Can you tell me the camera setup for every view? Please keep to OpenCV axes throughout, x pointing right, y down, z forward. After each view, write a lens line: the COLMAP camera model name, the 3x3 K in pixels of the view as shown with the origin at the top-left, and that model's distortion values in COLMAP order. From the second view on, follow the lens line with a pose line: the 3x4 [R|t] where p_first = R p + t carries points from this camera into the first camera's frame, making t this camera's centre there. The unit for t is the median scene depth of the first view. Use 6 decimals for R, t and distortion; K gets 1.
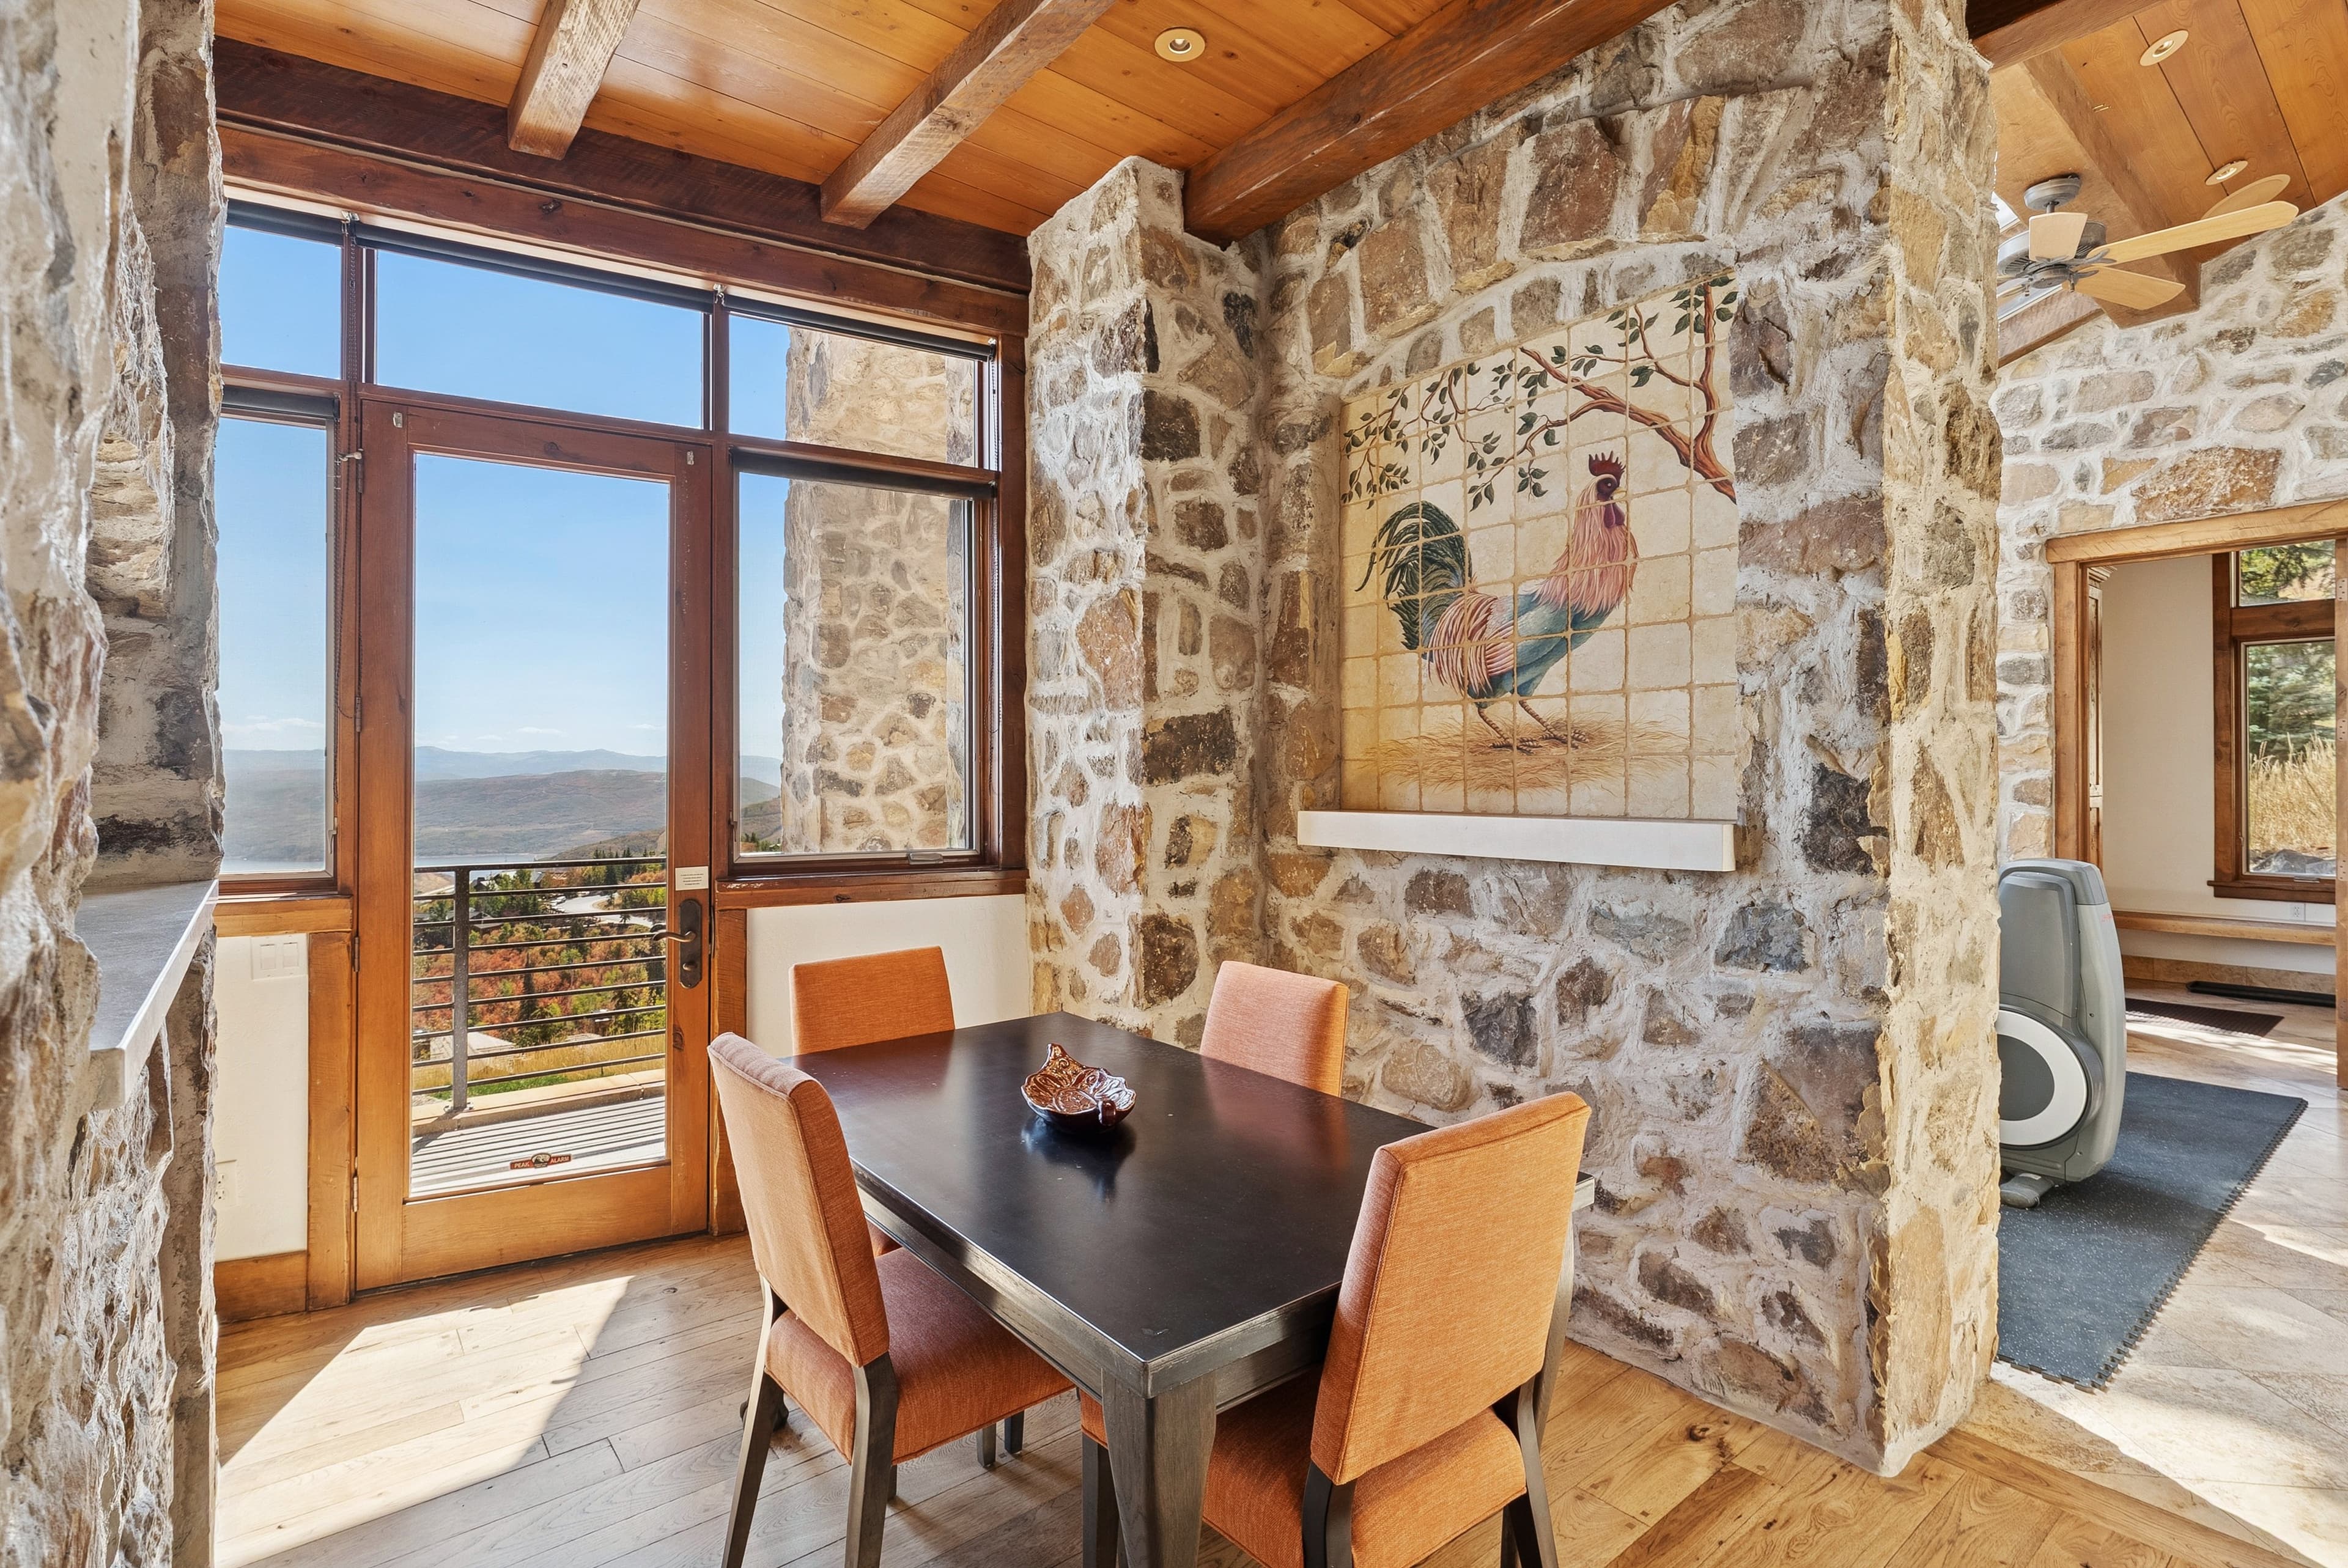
lens RADIAL K [[1111.9, 0, 1172.8], [0, 1111.9, 782.1], [0, 0, 1]] dist [0.002216, 0.000173]
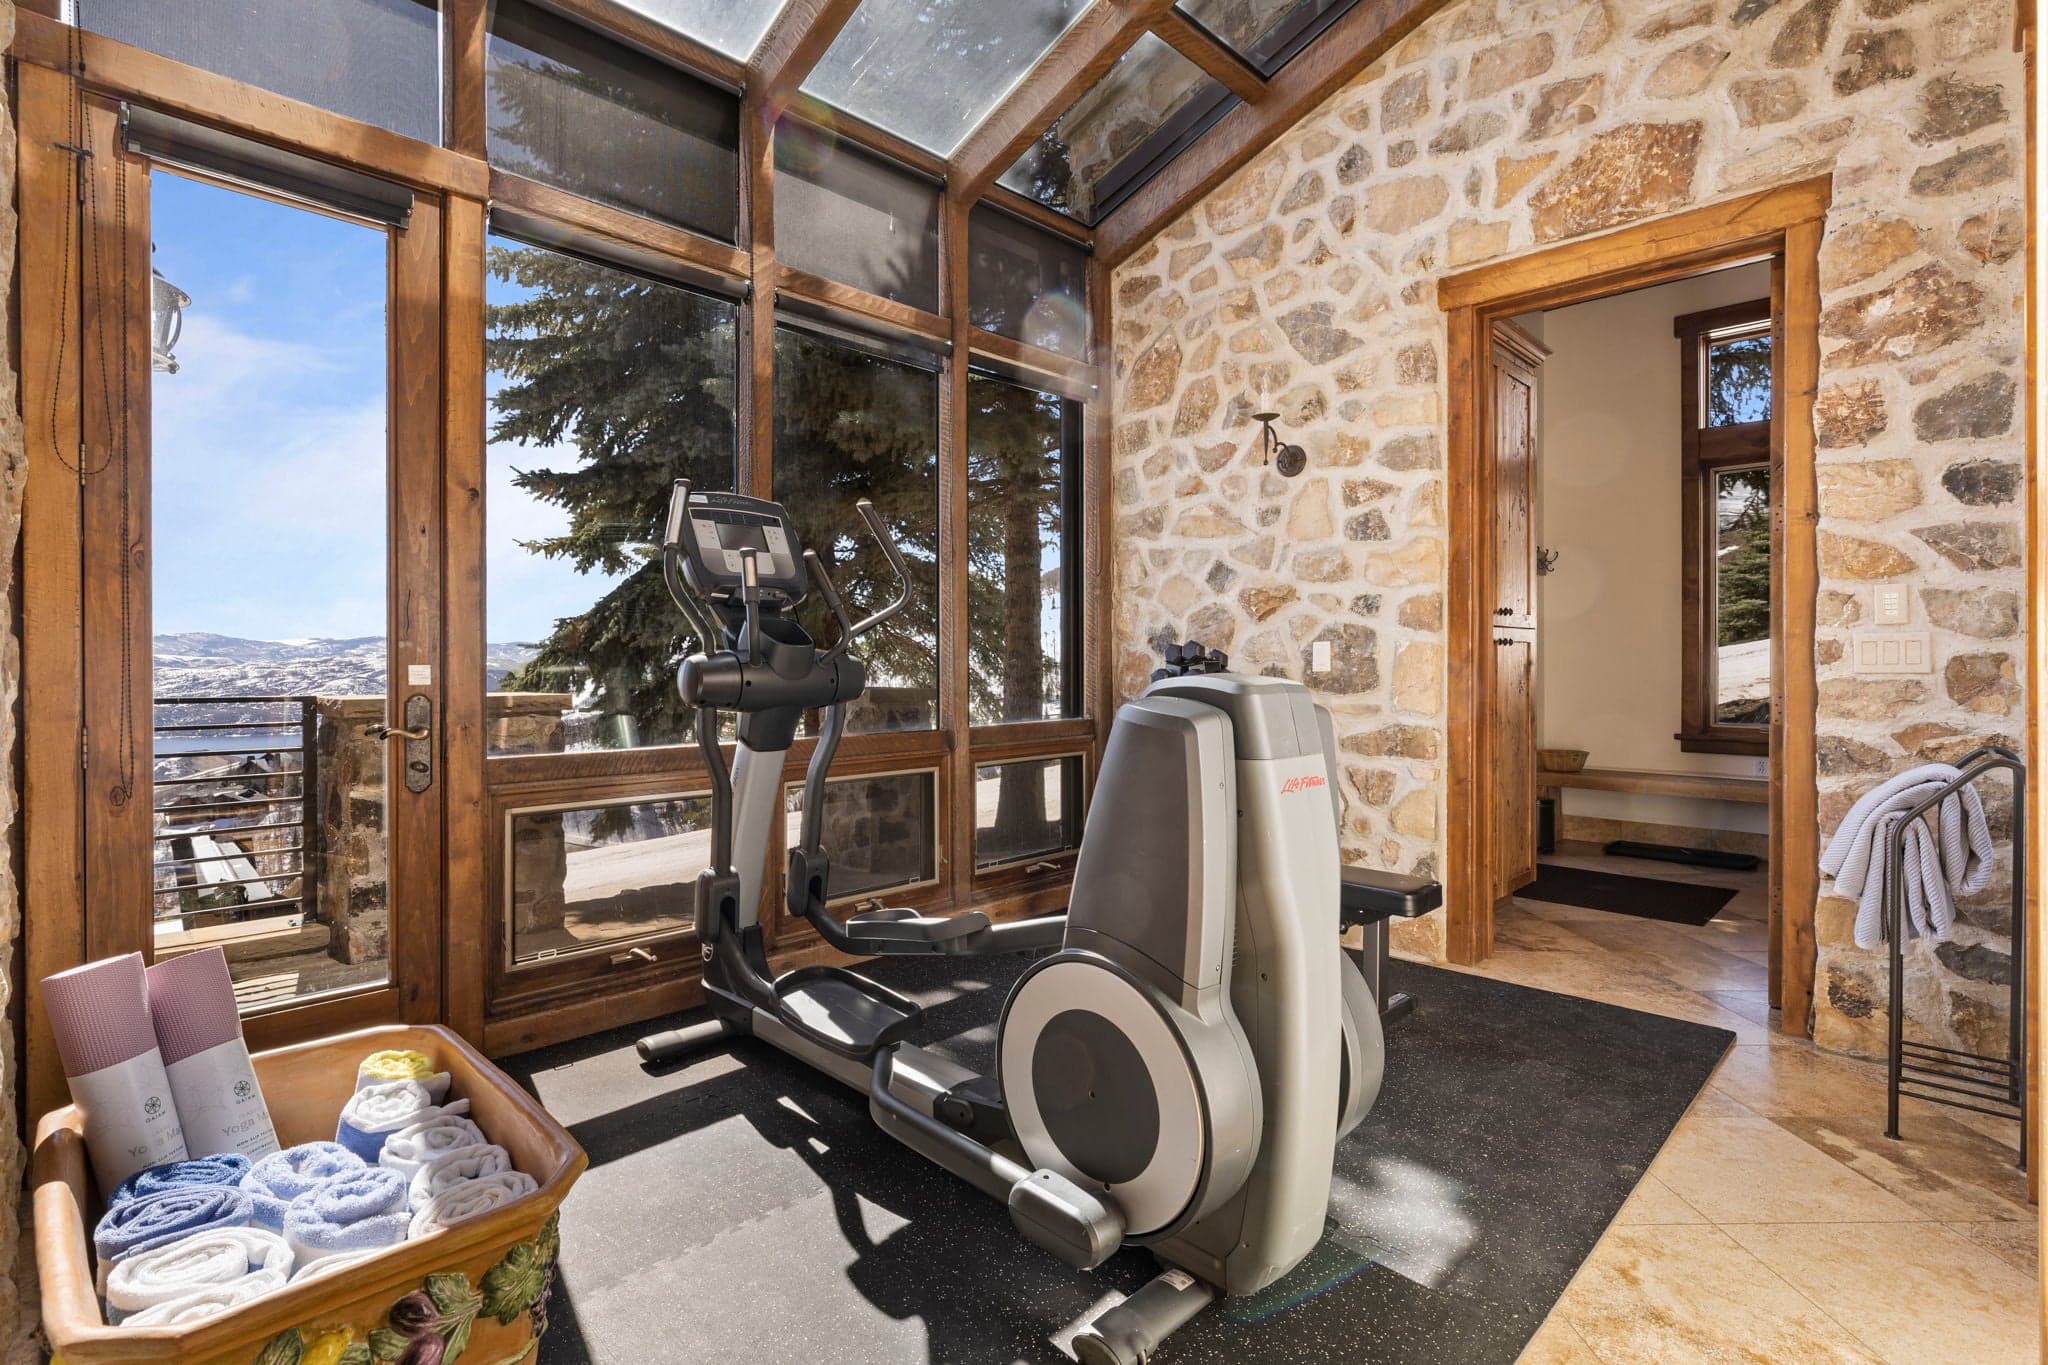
lens RADIAL K [[973.0, 0, 1025.8], [0, 973.0, 670.2], [0, 0, 1]] dist [-0.001779, 0.000068]
pose [[0.994082, -0.001986, 0.108611, 0.453446], [0.001361, 0.999982, 0.005823, 0.045224], [-0.108621, -0.005641, 0.994067, 0.390104]]
